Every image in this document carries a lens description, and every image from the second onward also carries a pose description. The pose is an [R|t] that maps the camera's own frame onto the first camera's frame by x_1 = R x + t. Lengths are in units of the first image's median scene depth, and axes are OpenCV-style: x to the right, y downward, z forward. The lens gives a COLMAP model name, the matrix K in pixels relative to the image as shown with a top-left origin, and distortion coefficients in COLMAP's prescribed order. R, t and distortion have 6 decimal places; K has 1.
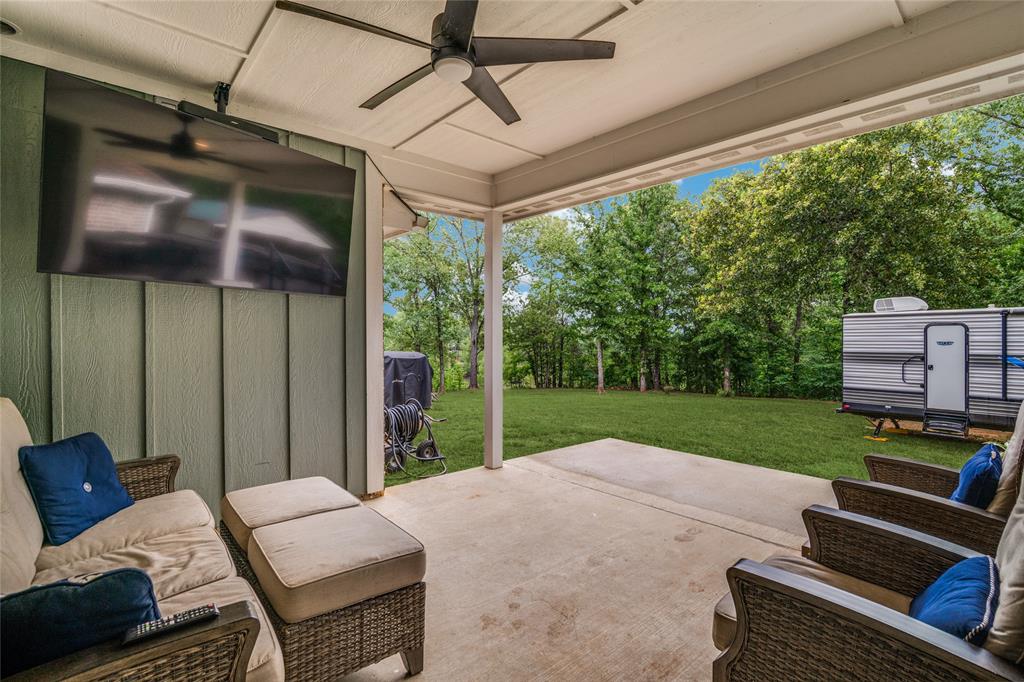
lens RADIAL K [[475.5, 0, 510.1], [0, 475.5, 340.4], [0, 0, 1]] dist [-0.012816, 0.000623]
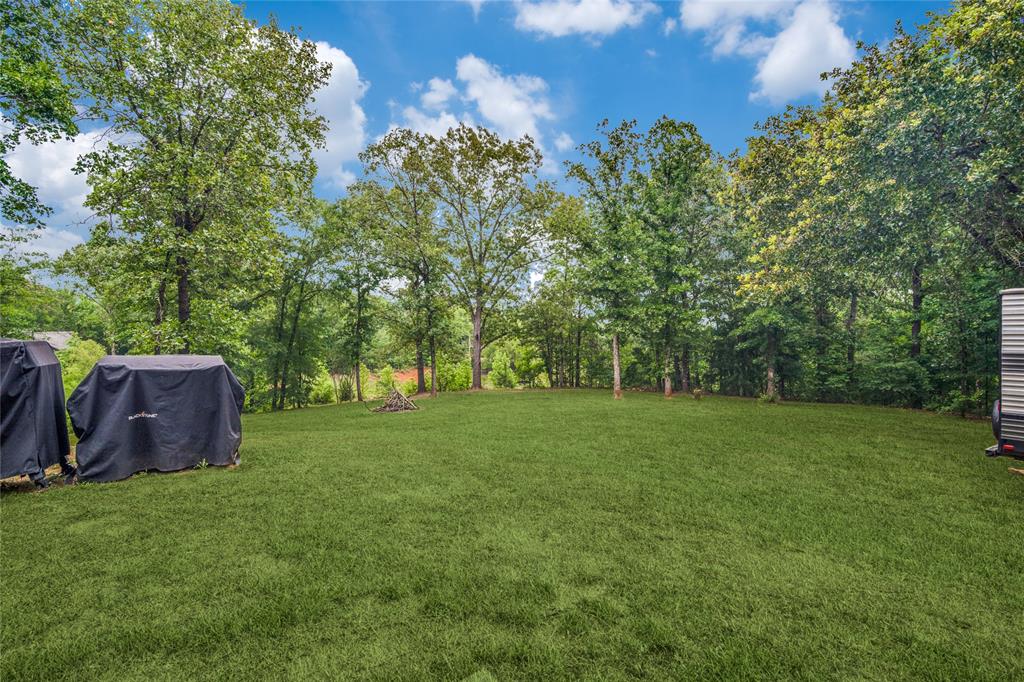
lens RADIAL K [[475.5, 0, 513.4], [0, 475.5, 339.8], [0, 0, 1]] dist [-0.012816, 0.000623]
pose [[0.998656, -0.001223, -0.051816, 0.048127], [0.001744, 0.999948, 0.010016, 0.000154], [0.051801, -0.010093, 0.998606, 0.142143]]
